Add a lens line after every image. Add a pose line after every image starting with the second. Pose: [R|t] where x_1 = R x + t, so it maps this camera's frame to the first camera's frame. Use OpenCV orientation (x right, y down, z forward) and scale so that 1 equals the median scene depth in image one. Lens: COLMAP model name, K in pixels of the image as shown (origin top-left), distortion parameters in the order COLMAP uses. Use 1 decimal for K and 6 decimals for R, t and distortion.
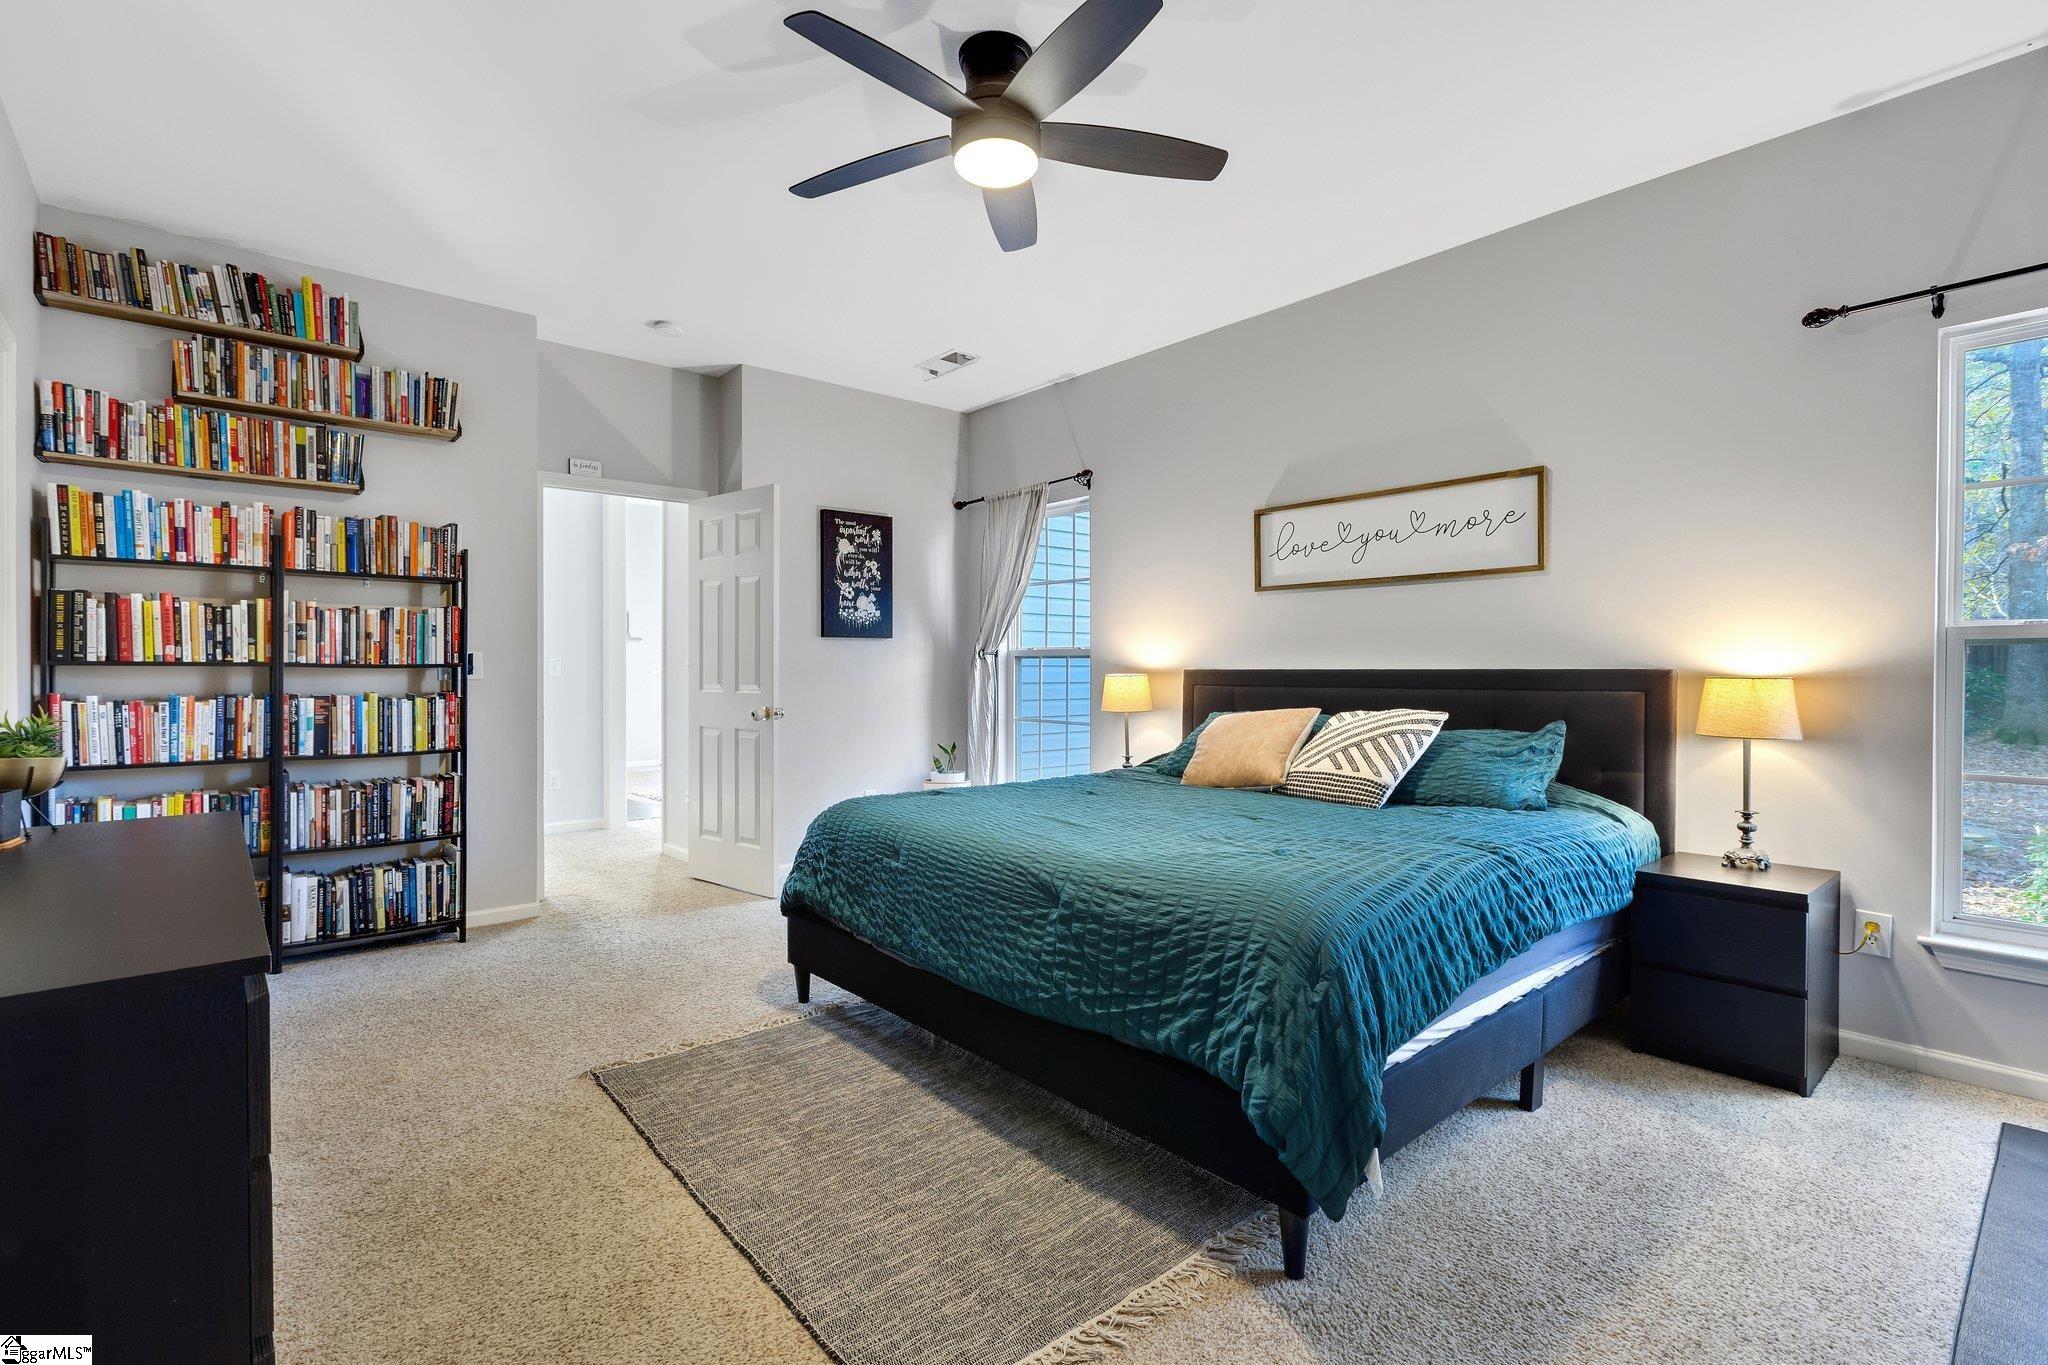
lens RADIAL K [[933.7, 0, 1019.1], [0, 933.7, 678.2], [0, 0, 1]] dist [-0.000042, -0.000231]
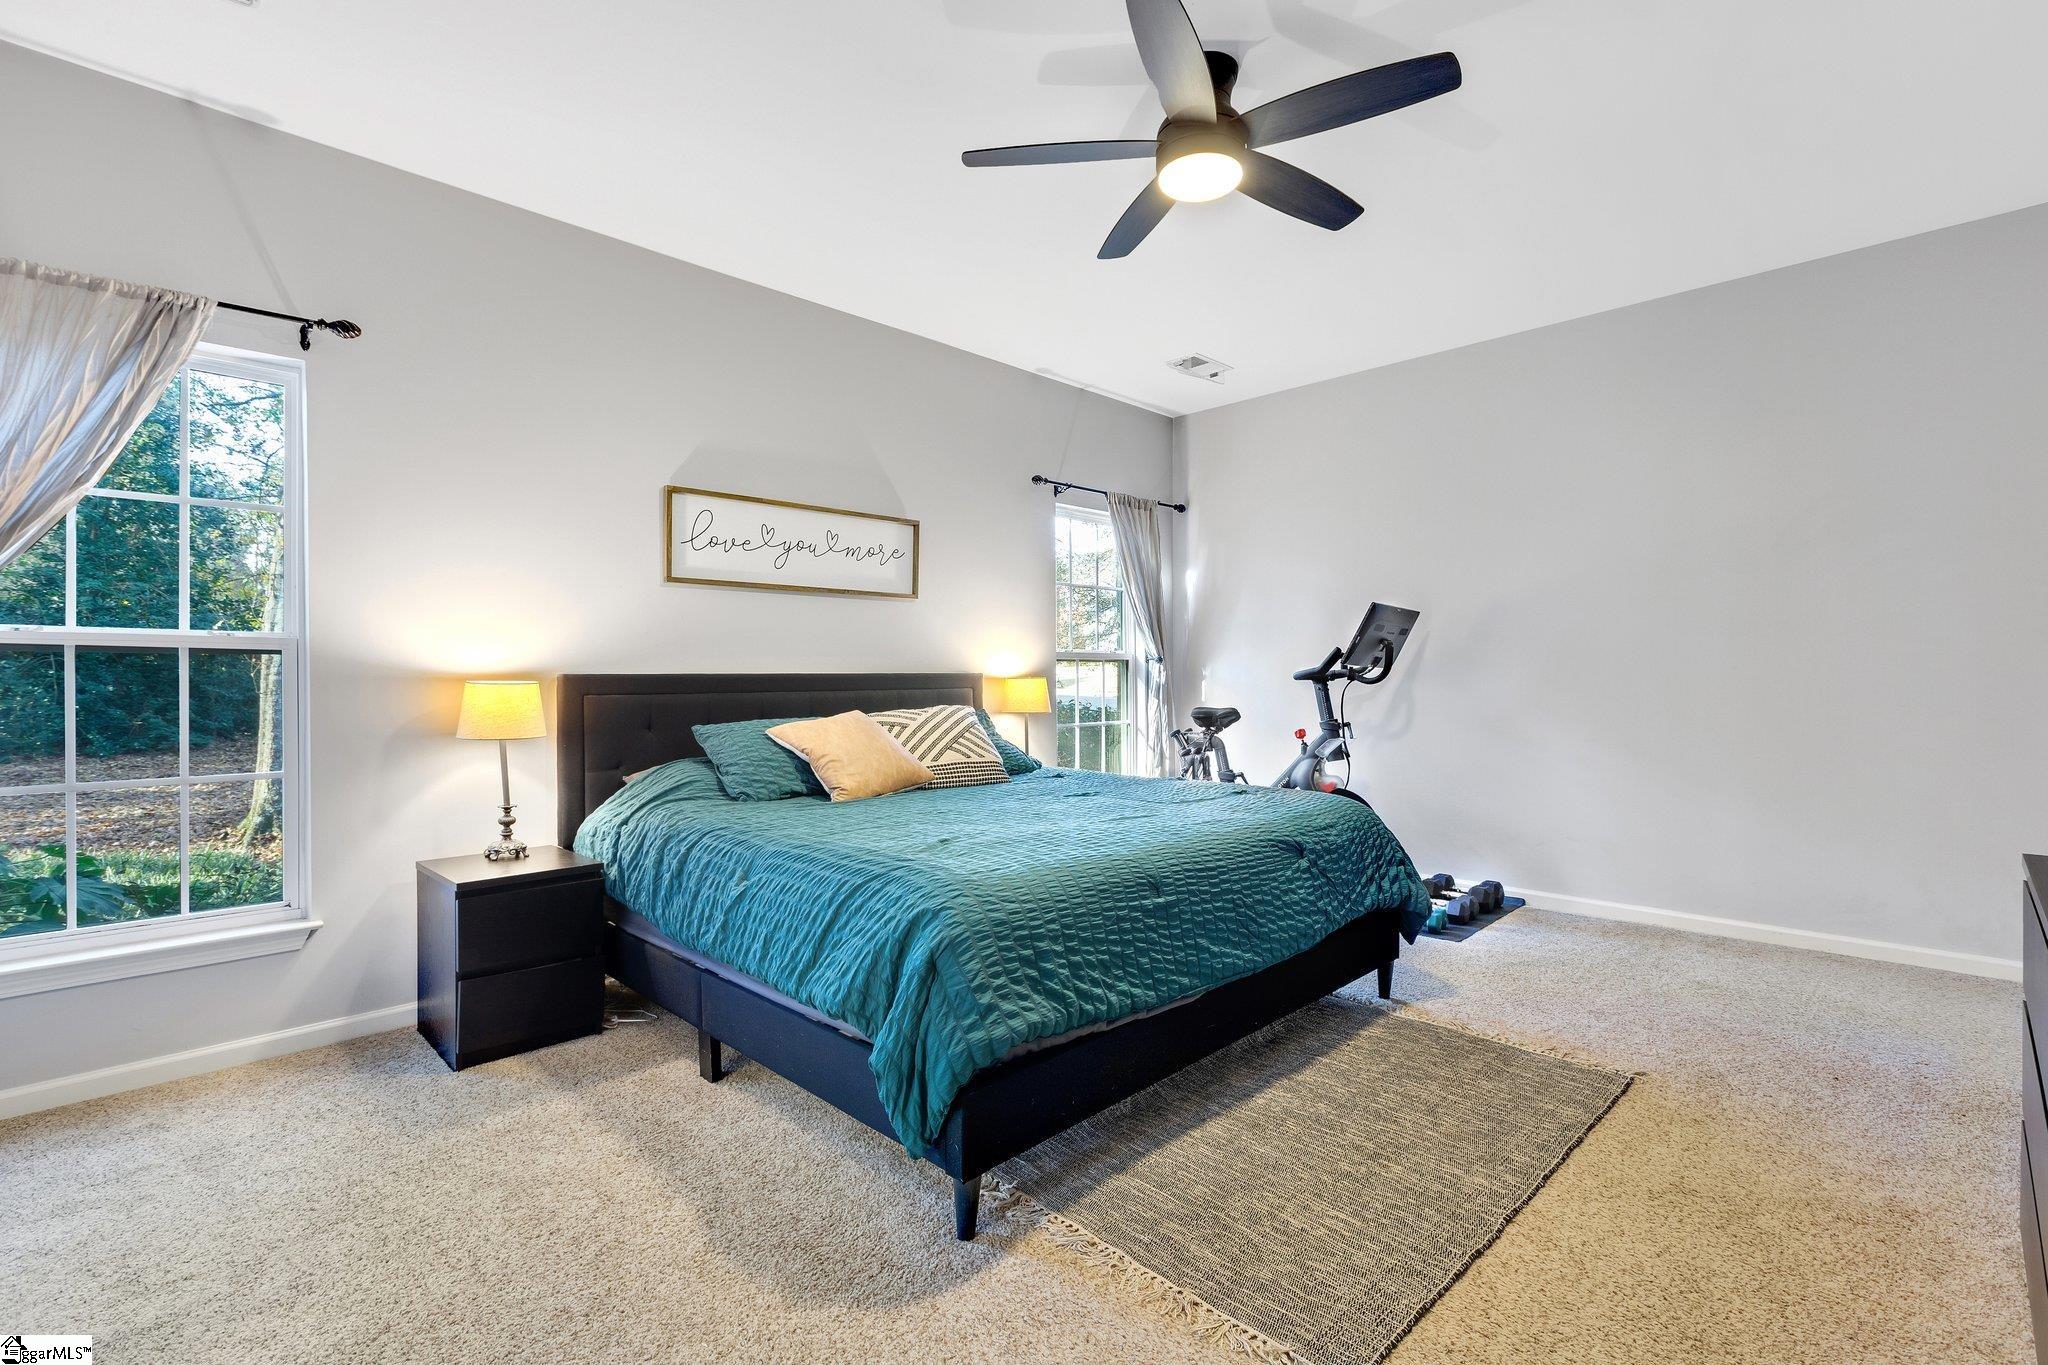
lens RADIAL K [[933.7, 0, 1019.1], [0, 933.7, 678.2], [0, 0, 1]] dist [-0.000042, -0.000231]
pose [[-0.066210, -0.000607, 0.997806, -0.708292], [0.017906, 0.999838, 0.001796, -0.002773], [-0.997645, 0.017986, -0.066189, 0.871121]]
